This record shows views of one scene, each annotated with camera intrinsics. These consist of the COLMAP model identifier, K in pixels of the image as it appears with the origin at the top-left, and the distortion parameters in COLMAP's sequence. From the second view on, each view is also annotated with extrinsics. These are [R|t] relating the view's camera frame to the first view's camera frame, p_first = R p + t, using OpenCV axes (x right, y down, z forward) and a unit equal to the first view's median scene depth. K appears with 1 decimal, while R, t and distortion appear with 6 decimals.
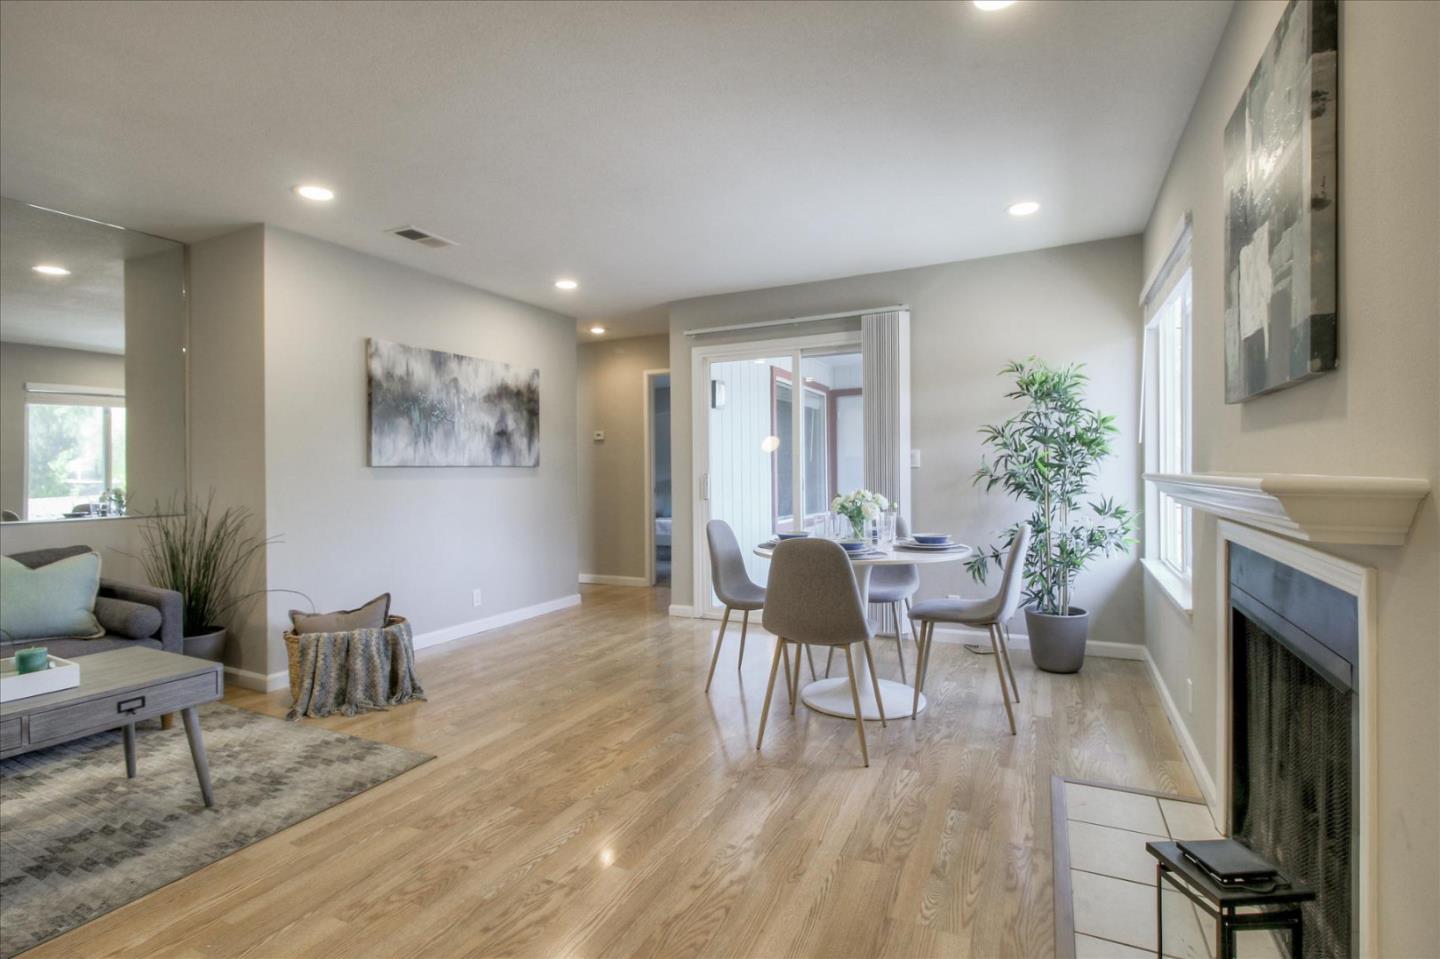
lens RADIAL K [[701.1, 0, 705.8], [0, 701.1, 478.8], [0, 0, 1]] dist [0.007261, -0.001514]
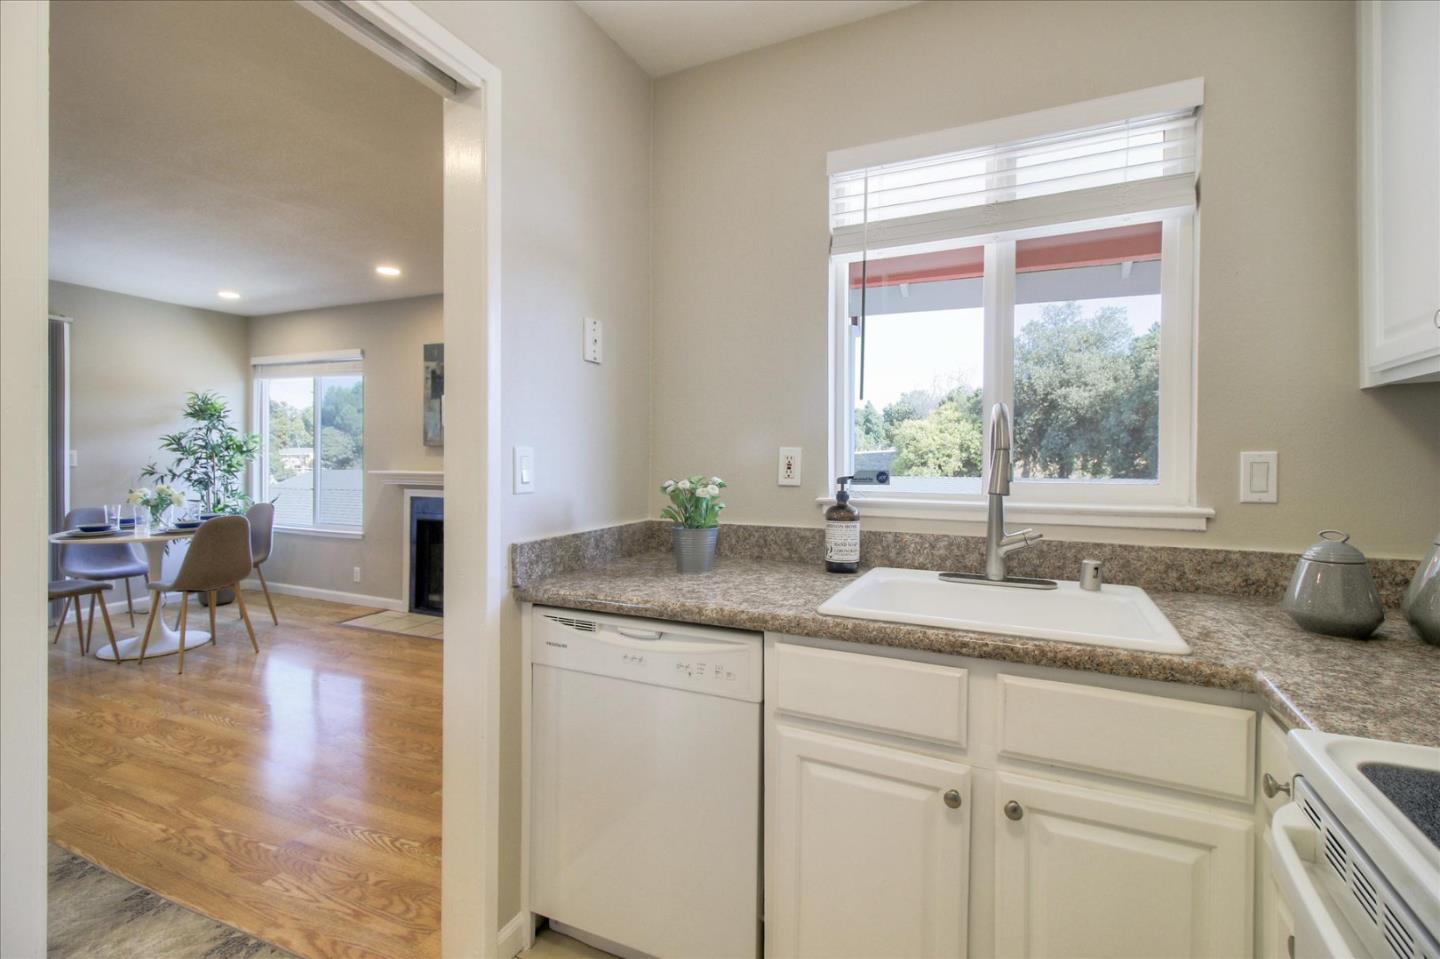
lens RADIAL K [[669.6, 0, 711.9], [0, 669.6, 473.9], [0, 0, 1]] dist [0.005012, -0.011766]
pose [[-0.008785, -0.018945, 0.999782, -0.920546], [0.014246, 0.999717, 0.019069, -0.014267], [-0.999860, 0.014410, -0.008513, -0.033132]]
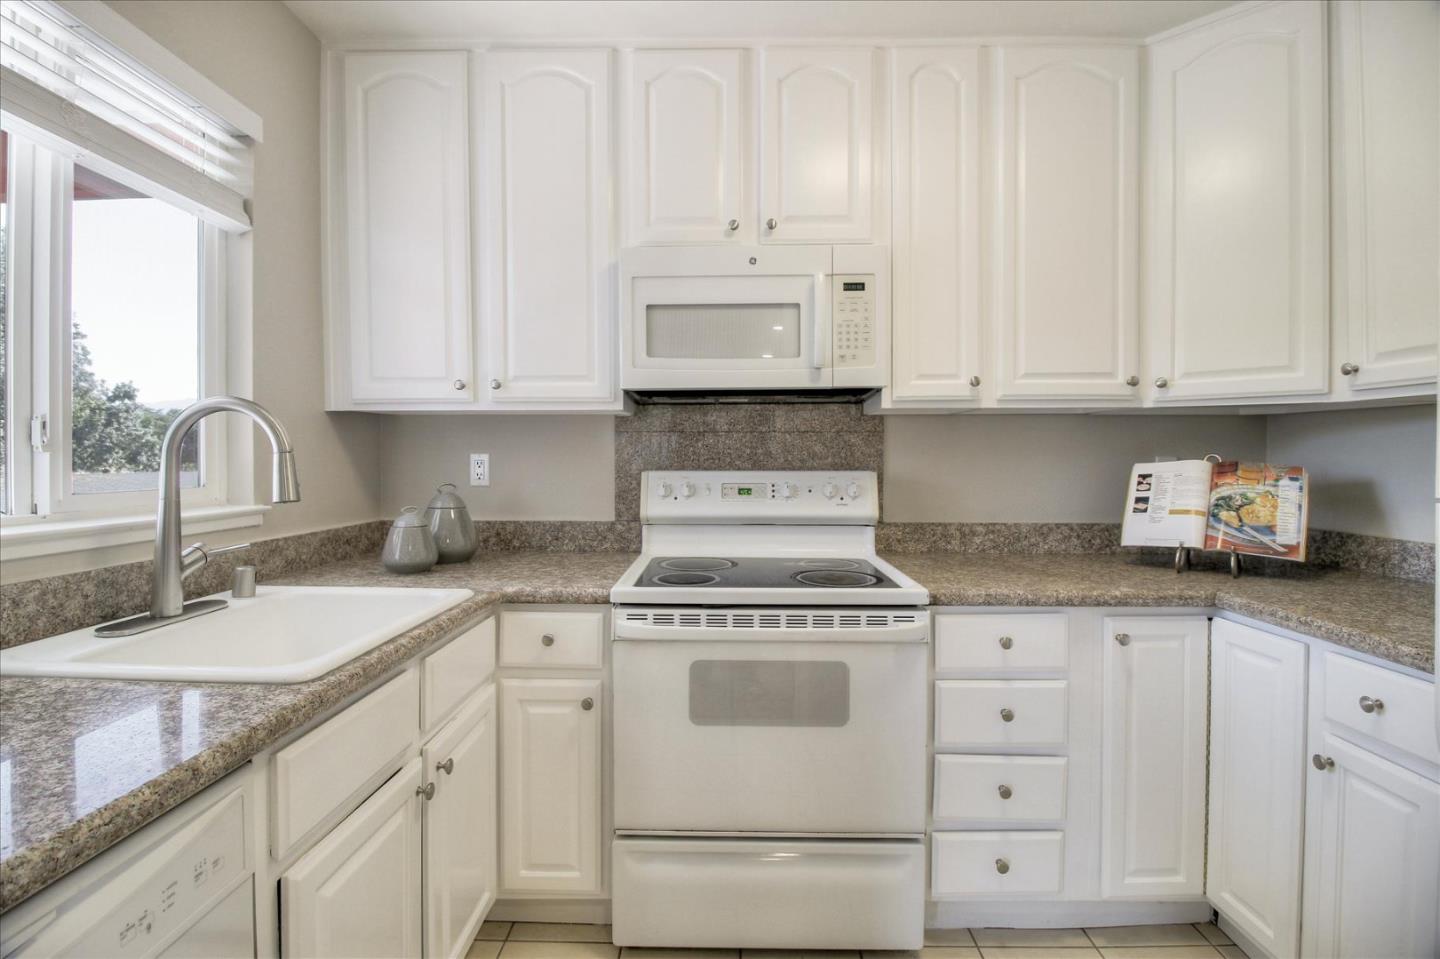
lens RADIAL K [[669.6, 0, 714.4], [0, 669.6, 468.4], [0, 0, 1]] dist [0.005012, -0.011766]
pose [[-0.899840, 0.009102, -0.436124, -0.613875], [-0.005169, 0.999490, 0.031524, -0.021392], [0.436189, 0.030621, -0.899334, 0.188648]]
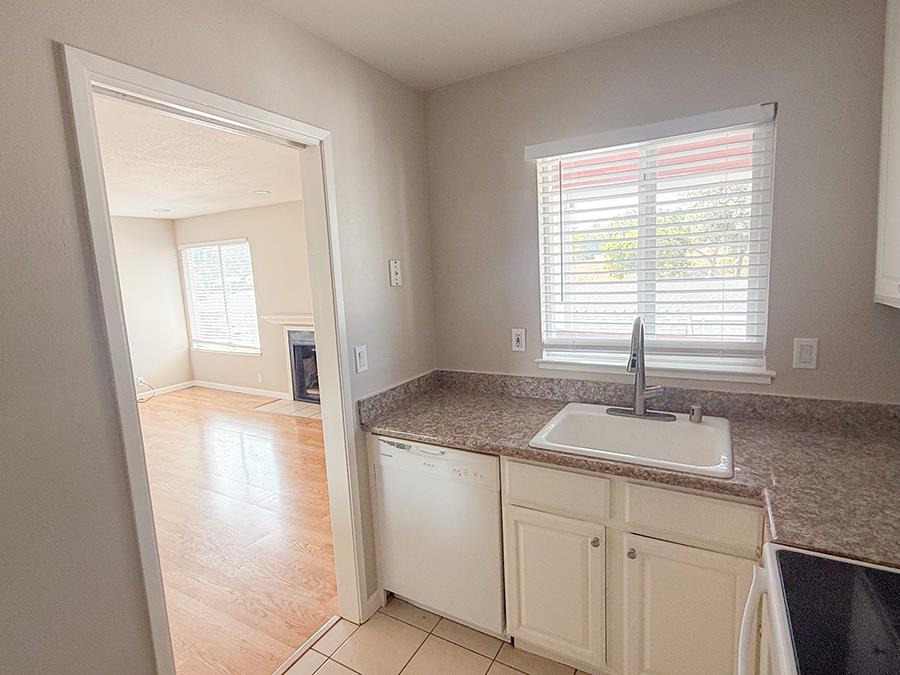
lens RADIAL K [[457.8, 0, 443.7], [0, 457.8, 363.8], [0, 0, 1]] dist [-0.003934, 0.000059]
pose [[0.072665, -0.188741, 0.979335, -0.980742], [0.064755, 0.980752, 0.184209, -0.088900], [-0.995252, 0.050031, 0.083489, -0.049315]]
